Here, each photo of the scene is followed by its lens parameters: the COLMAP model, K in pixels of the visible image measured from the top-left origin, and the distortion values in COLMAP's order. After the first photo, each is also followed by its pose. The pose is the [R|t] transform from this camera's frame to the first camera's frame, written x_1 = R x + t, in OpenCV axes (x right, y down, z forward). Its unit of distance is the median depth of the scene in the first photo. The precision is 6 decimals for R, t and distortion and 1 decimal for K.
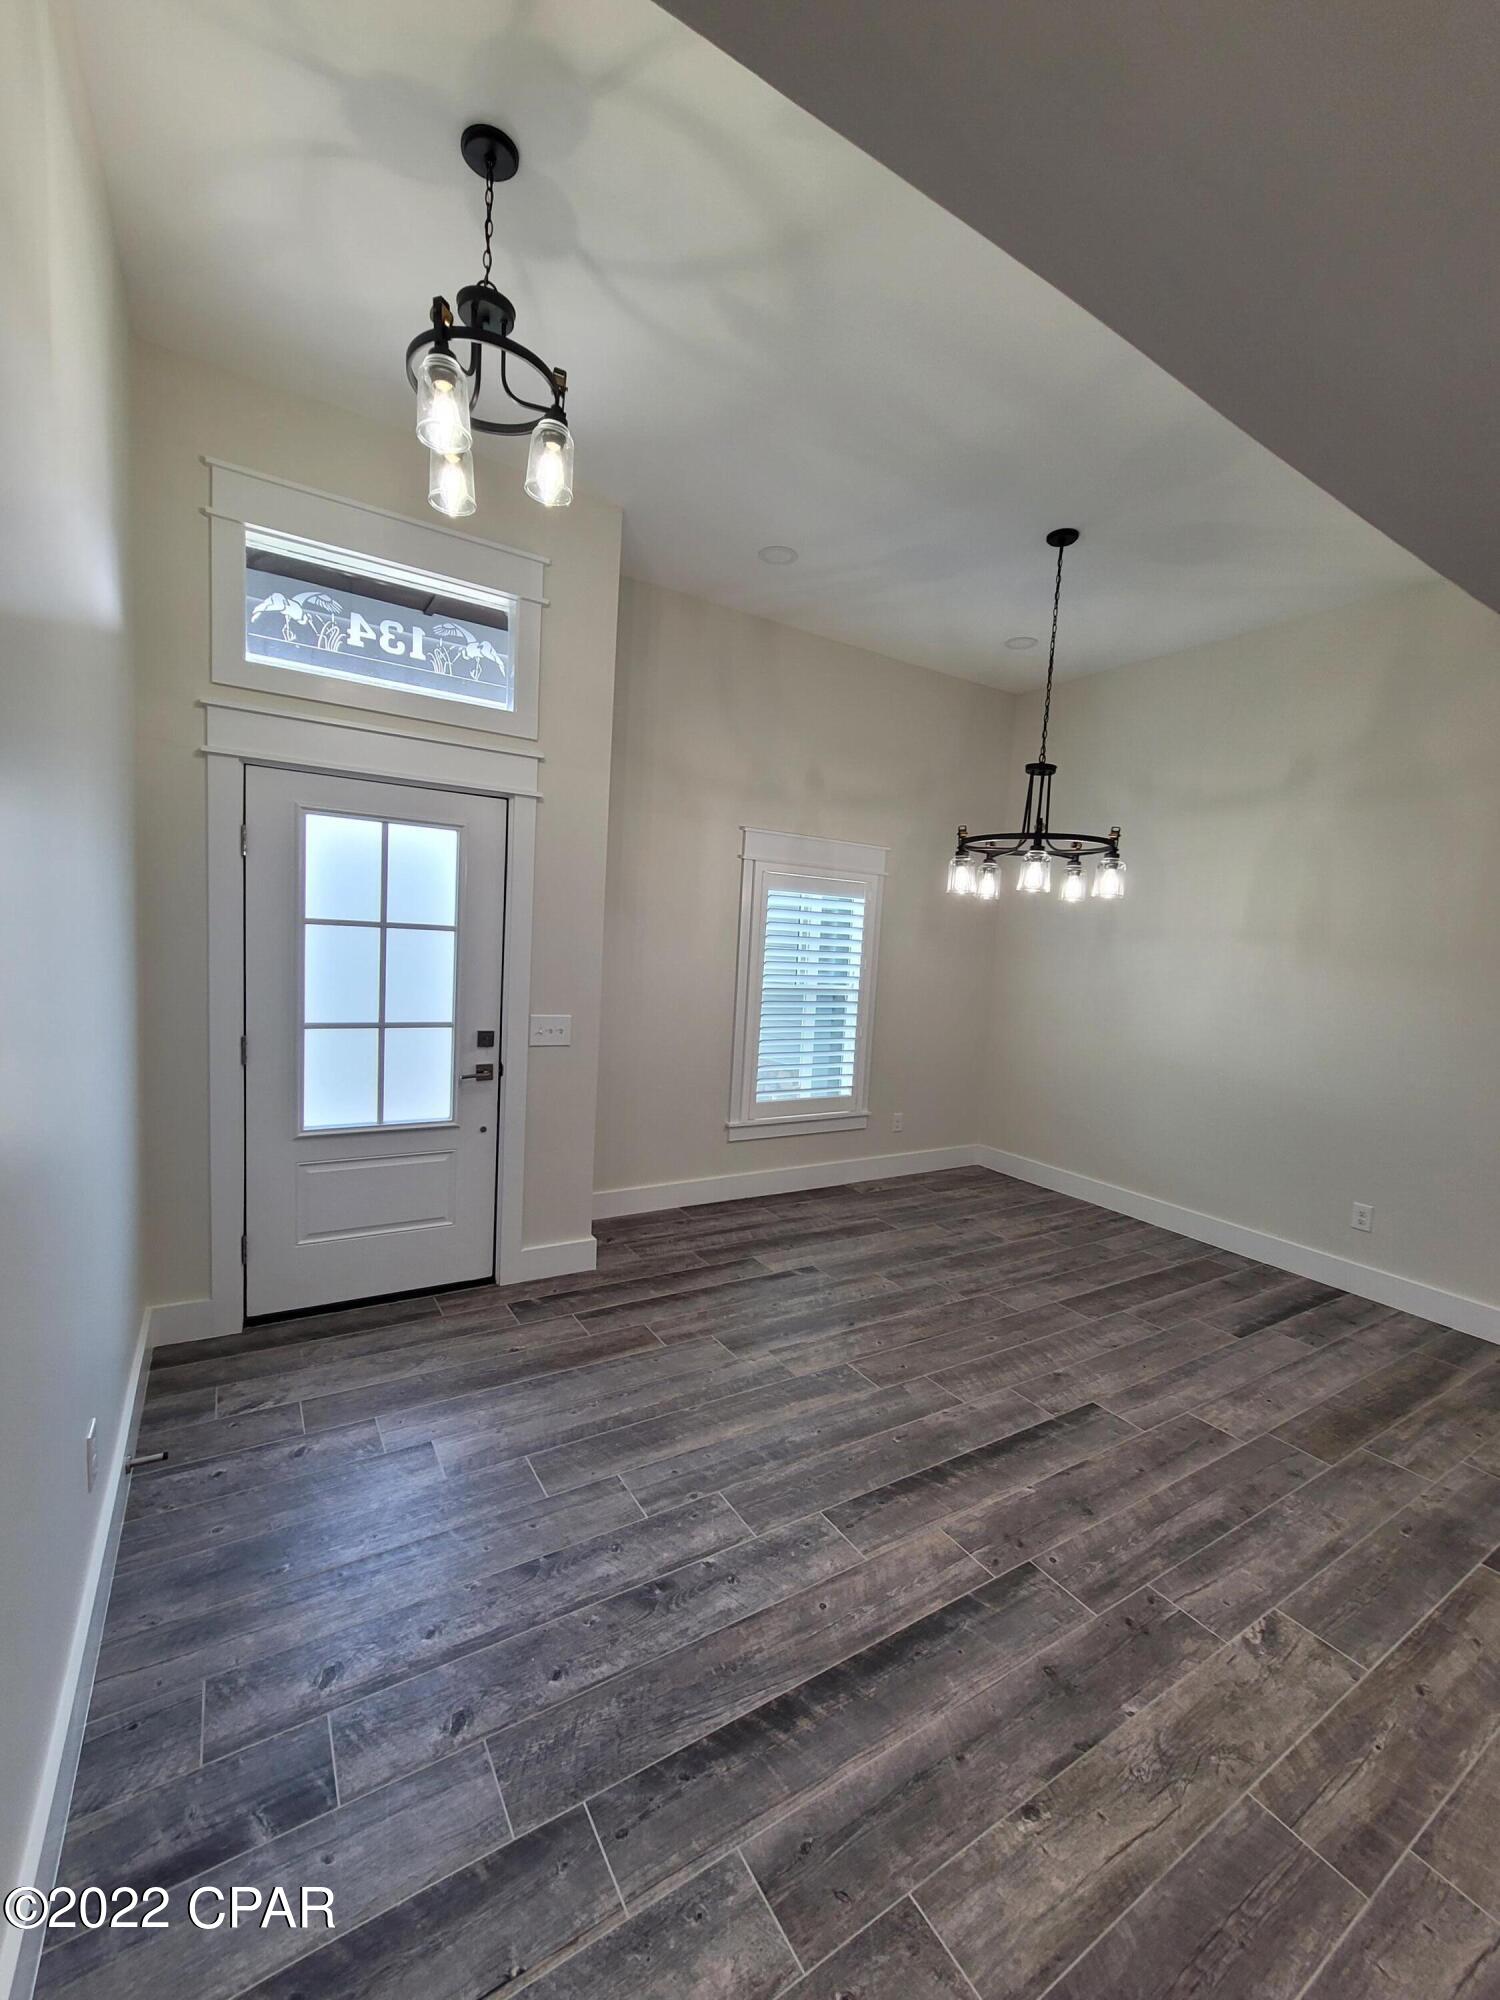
lens RADIAL K [[818.6, 0, 744.5], [0, 818.6, 1014.2], [0, 0, 1]] dist [-0.002749, 0.002367]
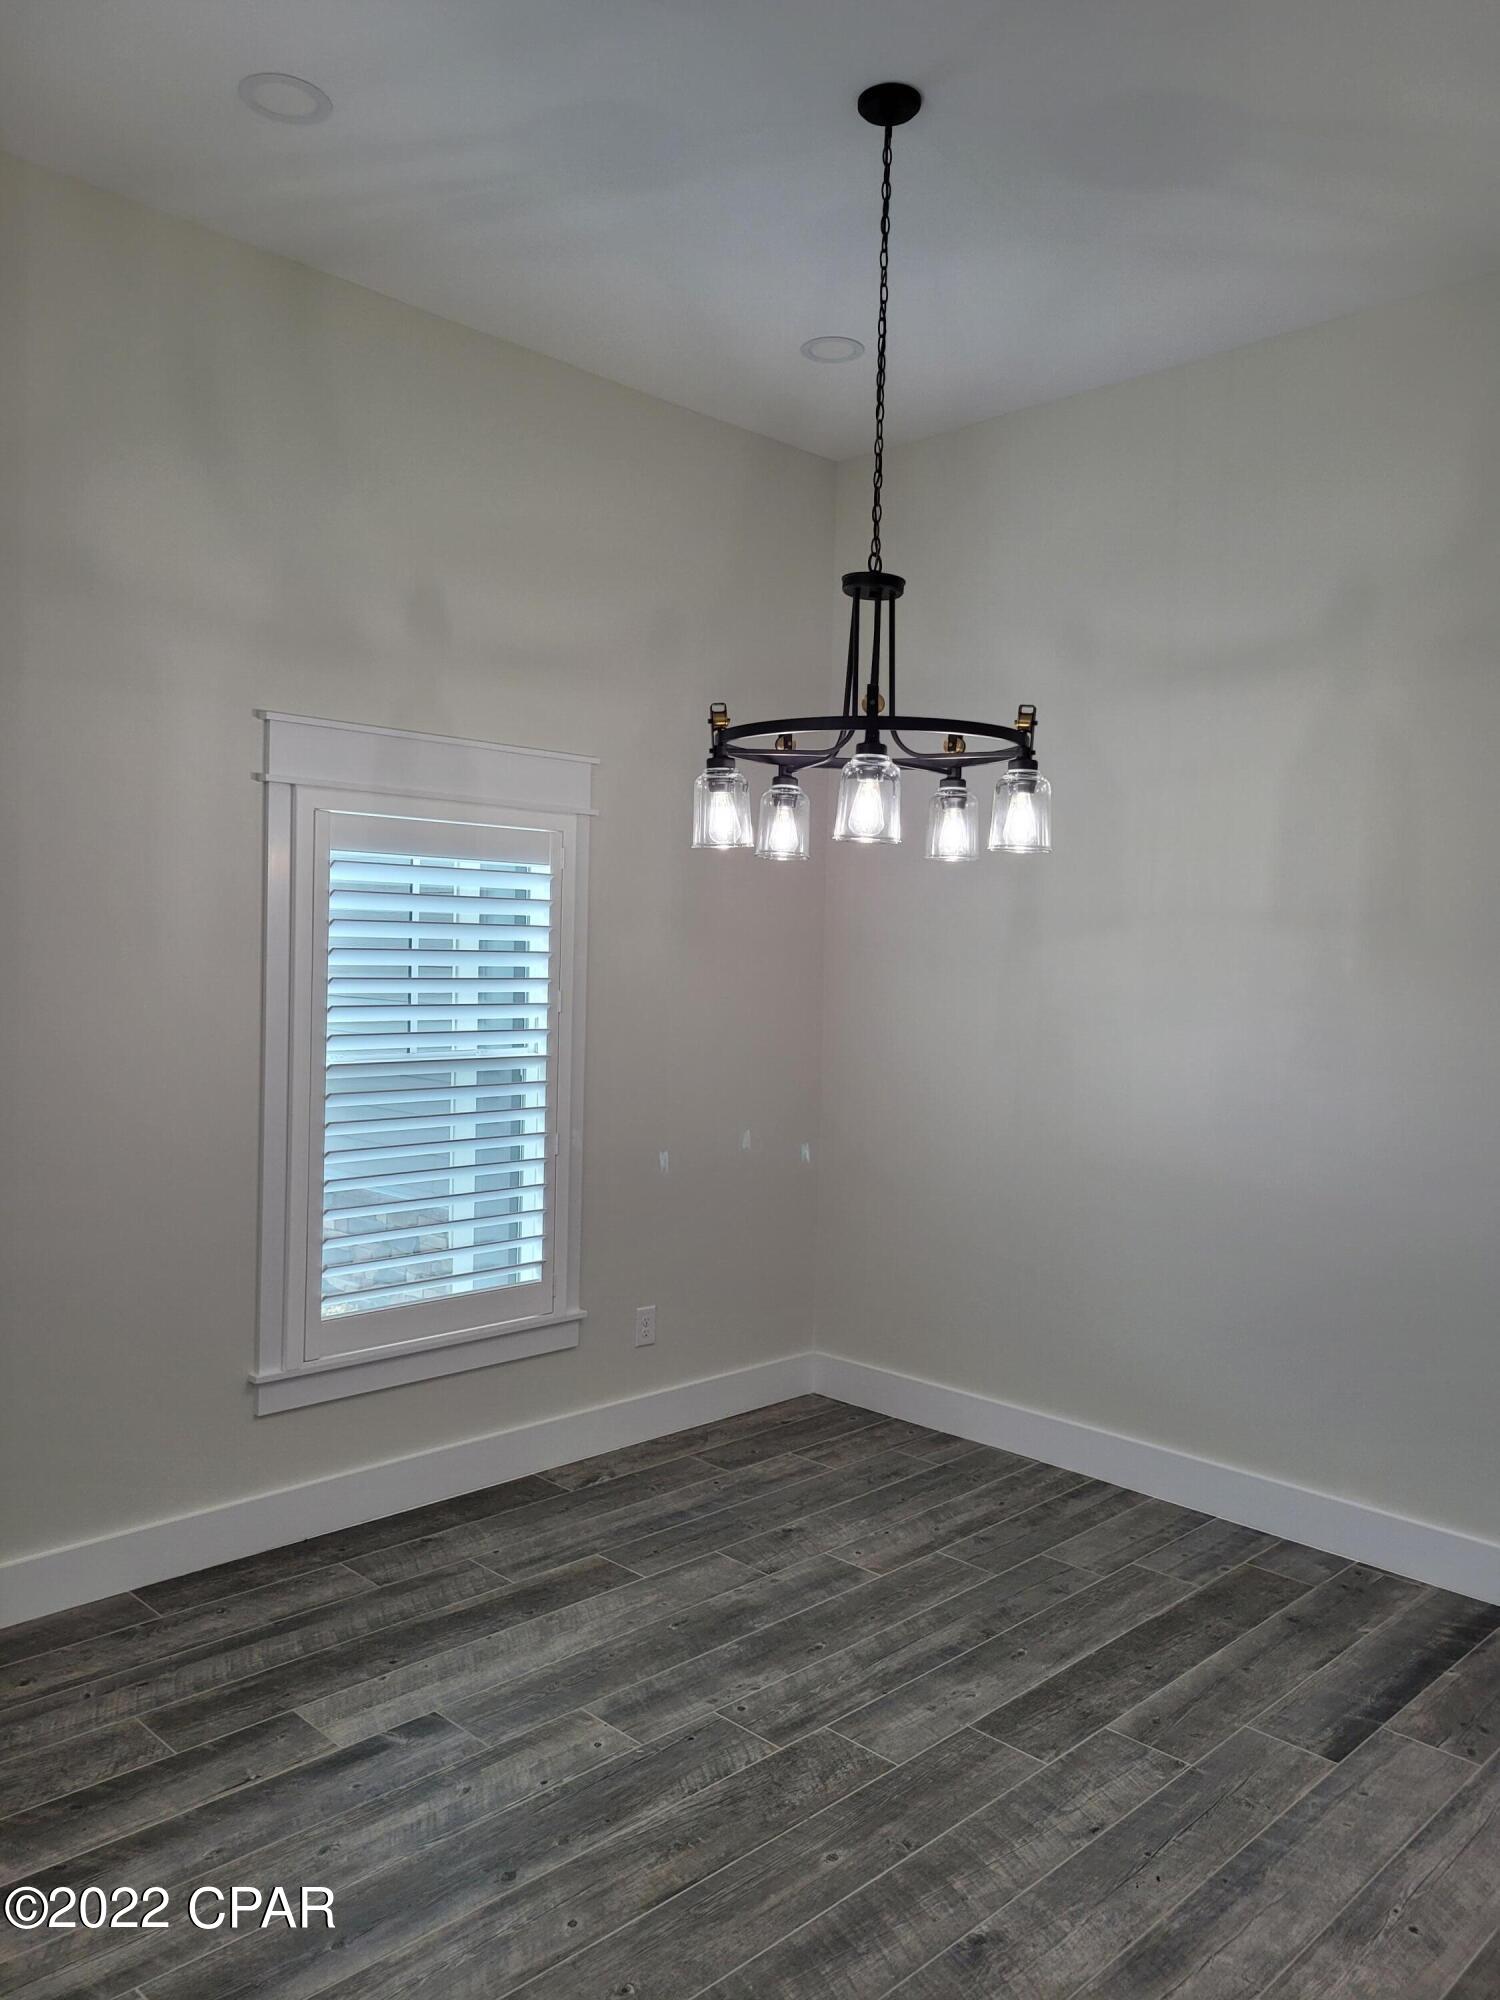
lens RADIAL K [[1491.0, 0, 754.1], [0, 1491.0, 1003.6], [0, 0, 1]] dist [0.031126, -0.011807]
pose [[0.973244, -0.040888, 0.226105, 0.088669], [0.052240, 0.997645, -0.044448, -0.022307], [-0.223755, 0.055071, 0.973088, 0.184491]]
